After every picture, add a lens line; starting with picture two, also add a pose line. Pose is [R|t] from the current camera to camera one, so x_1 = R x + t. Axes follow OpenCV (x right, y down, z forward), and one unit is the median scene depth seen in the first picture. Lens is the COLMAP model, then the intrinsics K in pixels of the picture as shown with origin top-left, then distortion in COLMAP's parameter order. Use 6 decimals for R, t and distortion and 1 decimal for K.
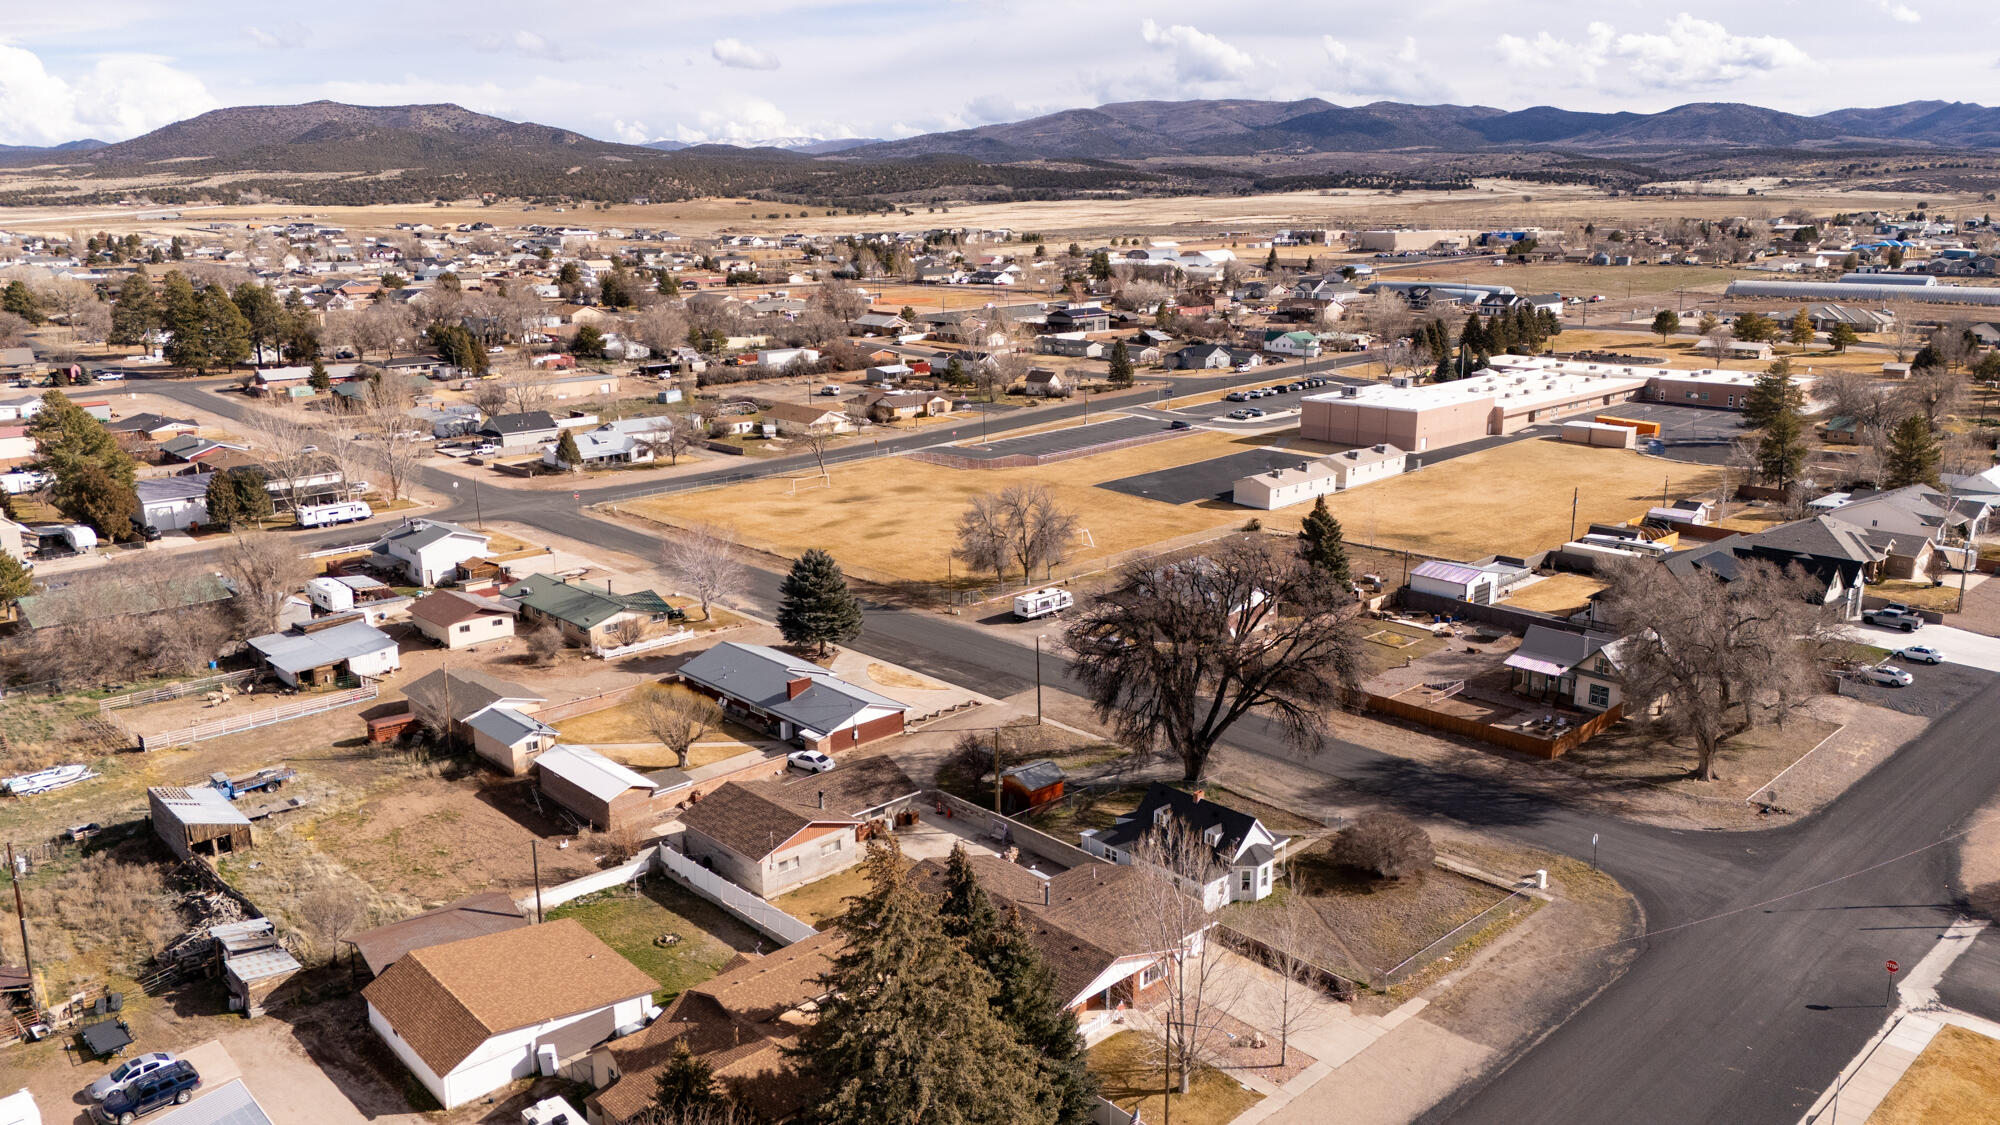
lens RADIAL K [[1438.4, 0, 1008.0], [0, 1438.4, 593.0], [0, 0, 1]] dist [0.077902, -0.071207]
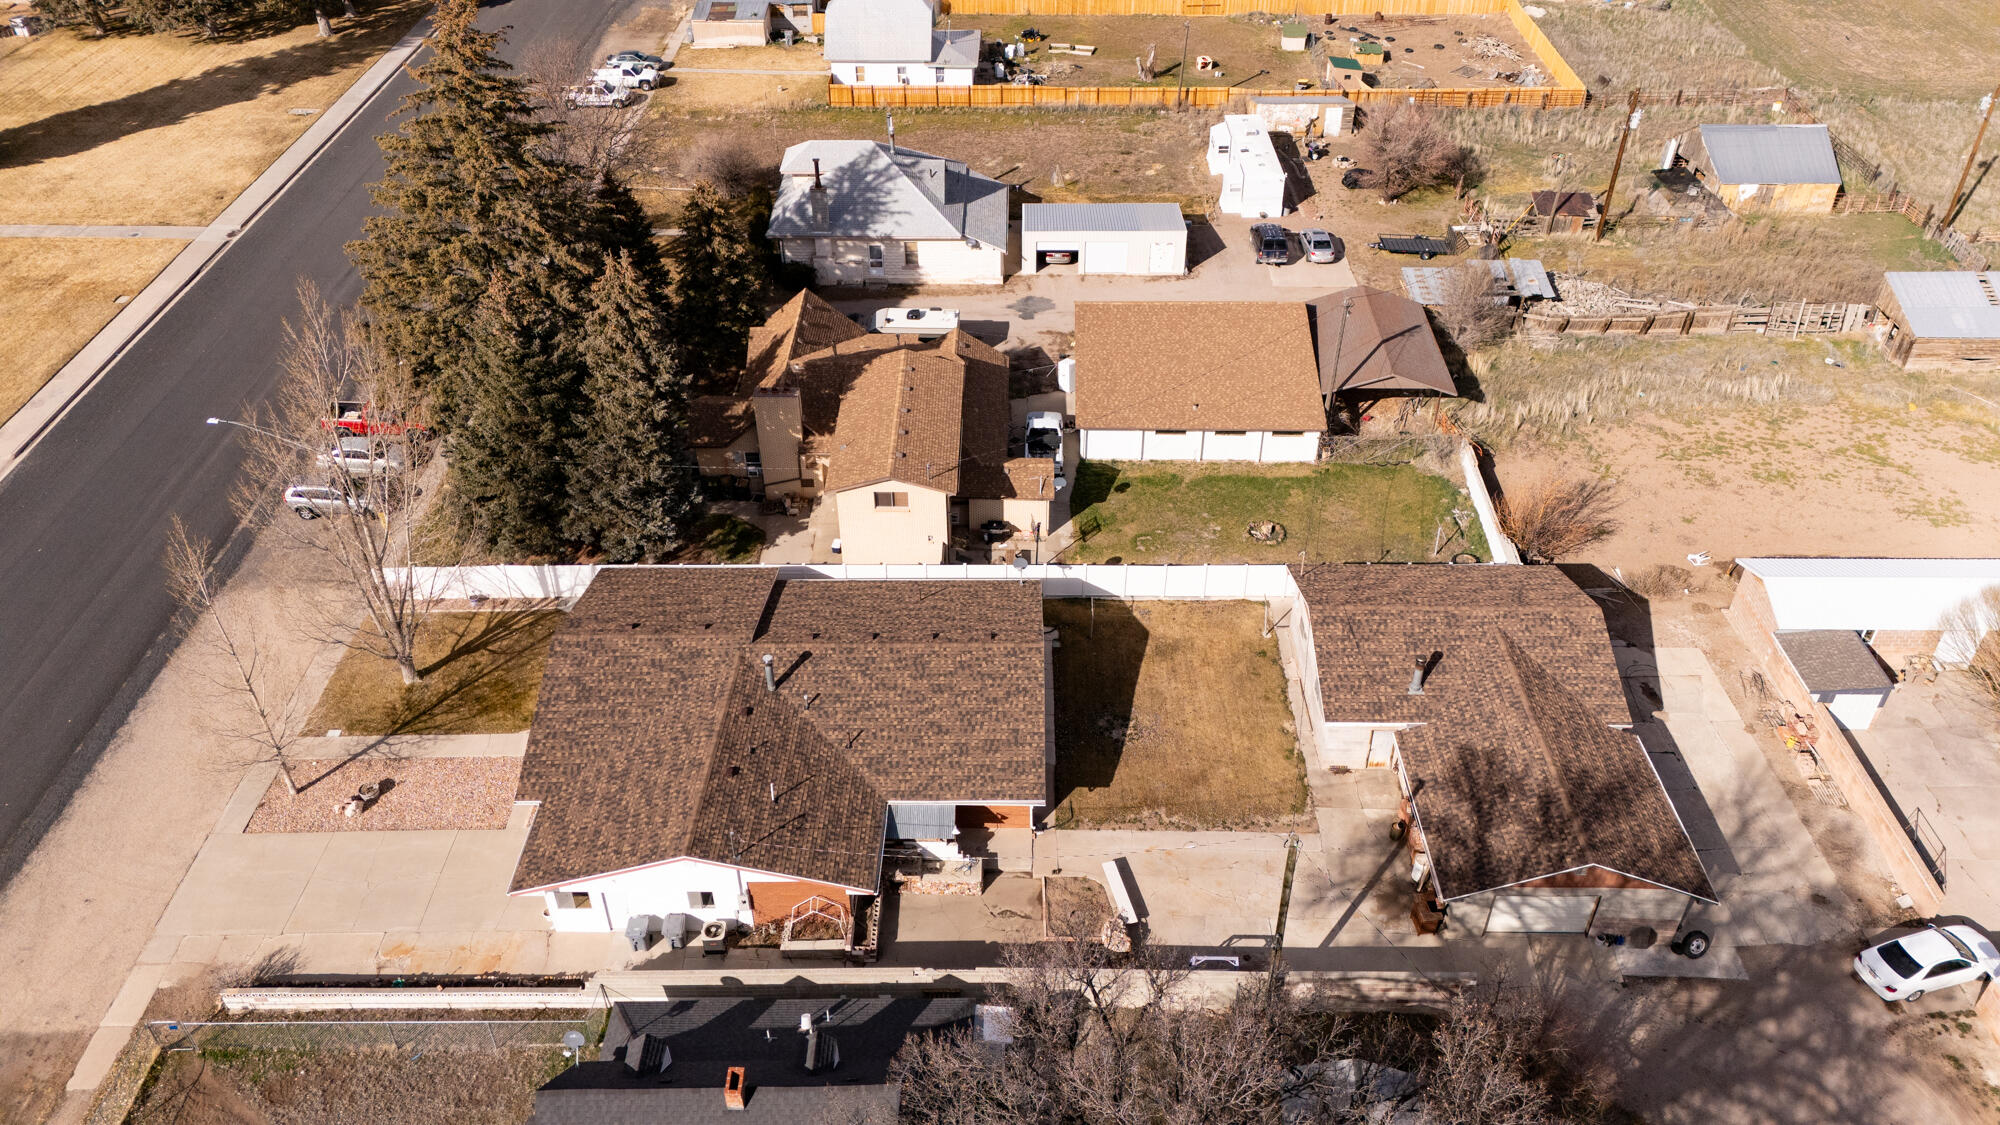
lens RADIAL K [[1438.4, 0, 1008.0], [0, 1438.4, 593.0], [0, 0, 1]] dist [0.077902, -0.071207]
pose [[-0.690159, 0.458278, -0.560055, 0.188203], [-0.182226, 0.638925, 0.747374, -0.177009], [0.700339, 0.617863, -0.357450, 0.895858]]
